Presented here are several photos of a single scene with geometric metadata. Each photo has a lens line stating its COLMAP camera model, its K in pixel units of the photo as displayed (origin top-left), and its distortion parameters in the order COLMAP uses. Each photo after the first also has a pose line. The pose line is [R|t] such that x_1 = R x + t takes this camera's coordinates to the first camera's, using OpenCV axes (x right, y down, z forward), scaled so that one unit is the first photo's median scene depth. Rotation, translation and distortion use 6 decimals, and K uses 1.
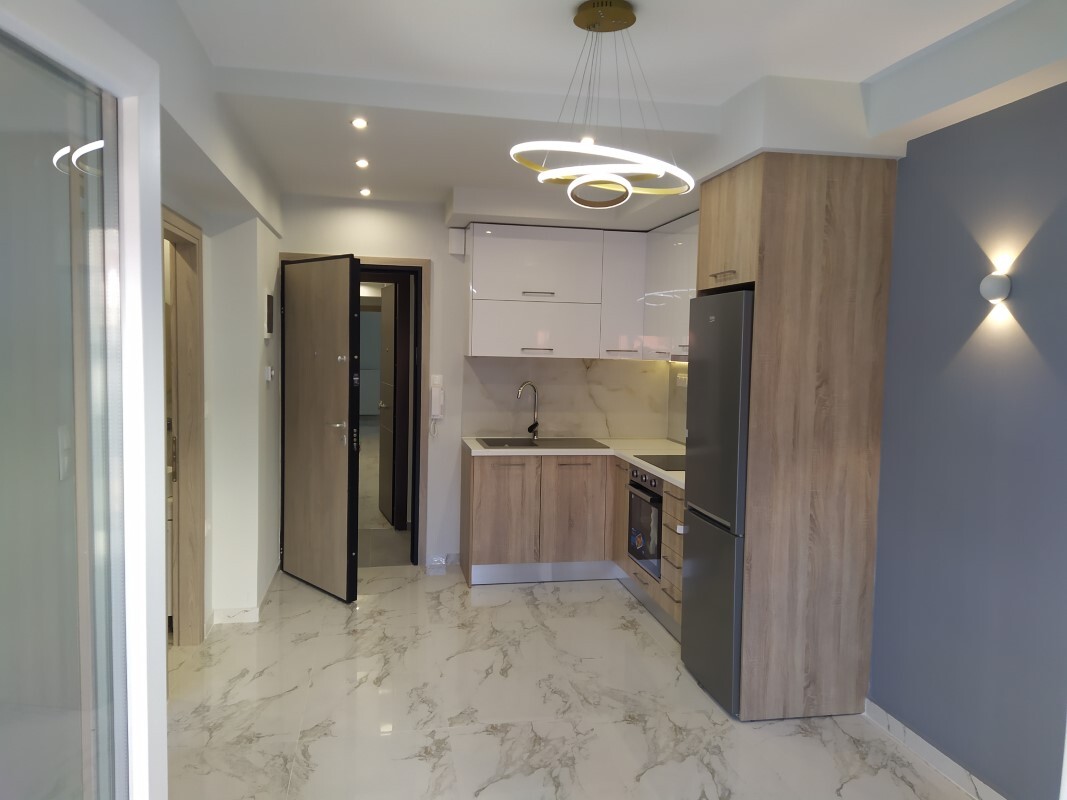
lens RADIAL K [[807.2, 0, 536.3], [0, 807.2, 398.4], [0, 0, 1]] dist [0.036261, -0.035518]
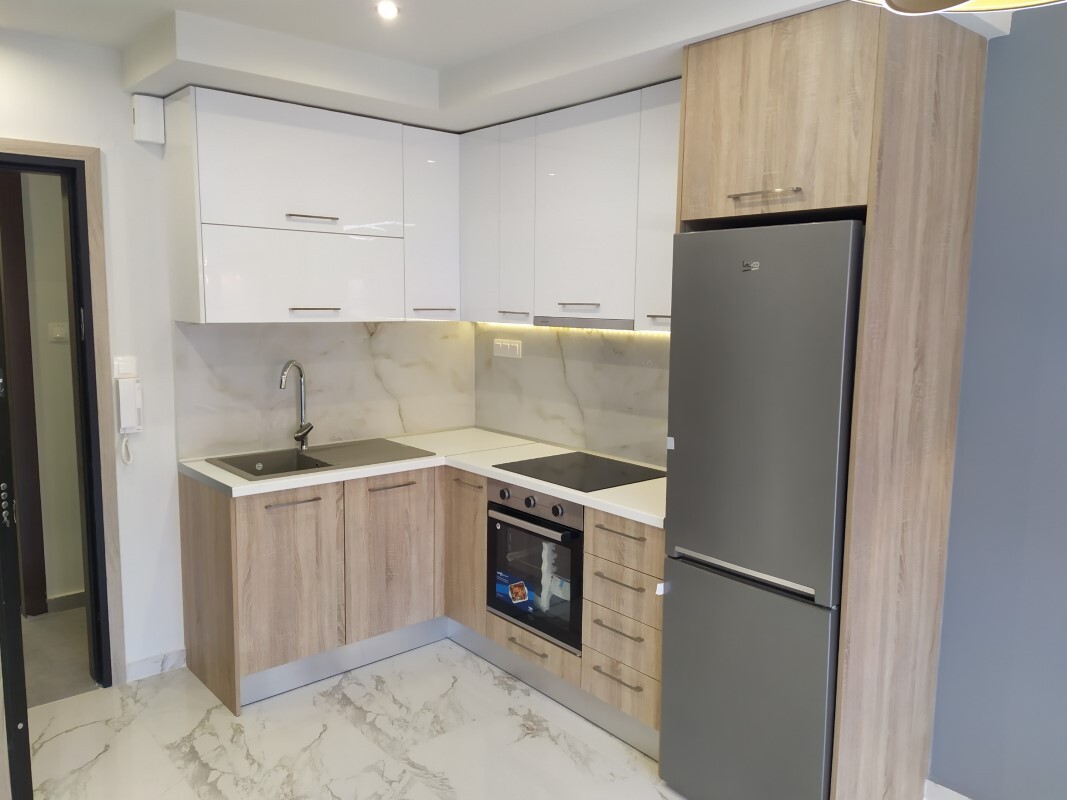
lens RADIAL K [[807.2, 0, 533.8], [0, 807.2, 399.2], [0, 0, 1]] dist [0.036261, -0.035518]
pose [[0.862510, -0.075397, 0.500391, -0.177684], [0.038713, 0.995771, 0.083311, -0.038963], [-0.504556, -0.052485, 0.861782, 0.389170]]
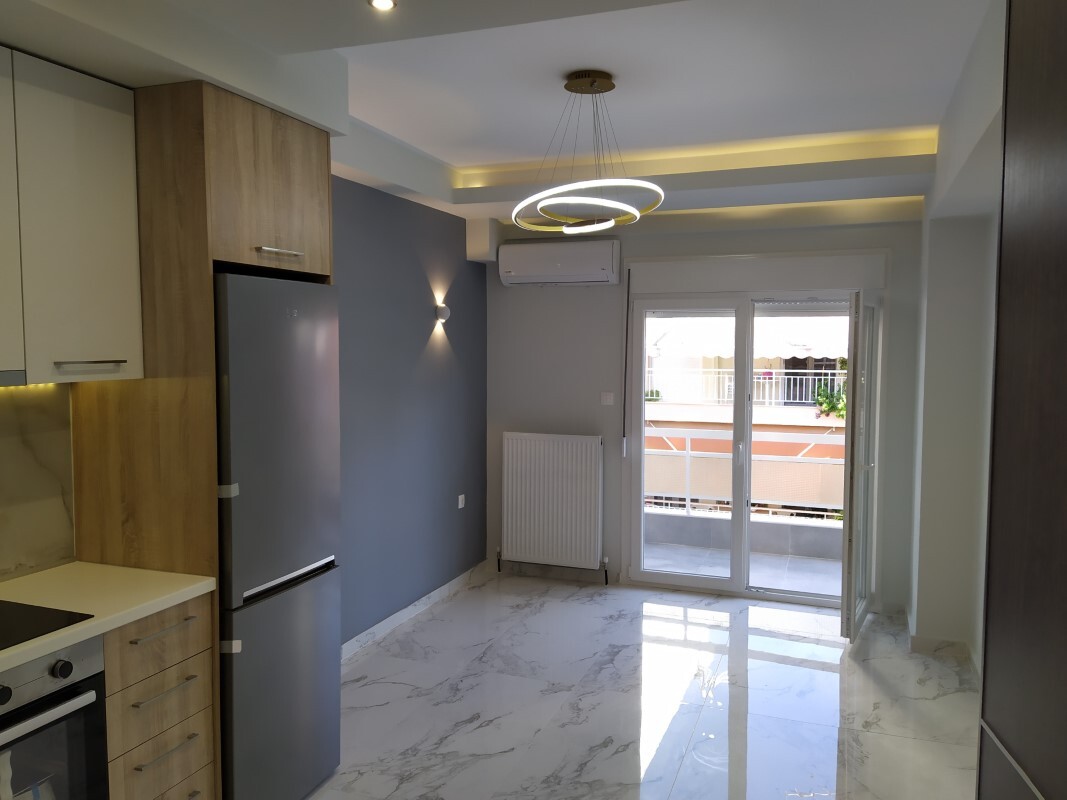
lens RADIAL K [[807.2, 0, 533.7], [0, 807.2, 400.0], [0, 0, 1]] dist [0.036261, -0.035518]
pose [[-0.854592, -0.058400, 0.516006, -0.254885], [0.012143, 0.991137, 0.132285, -0.081870], [-0.519158, 0.119316, -0.846309, 1.085552]]
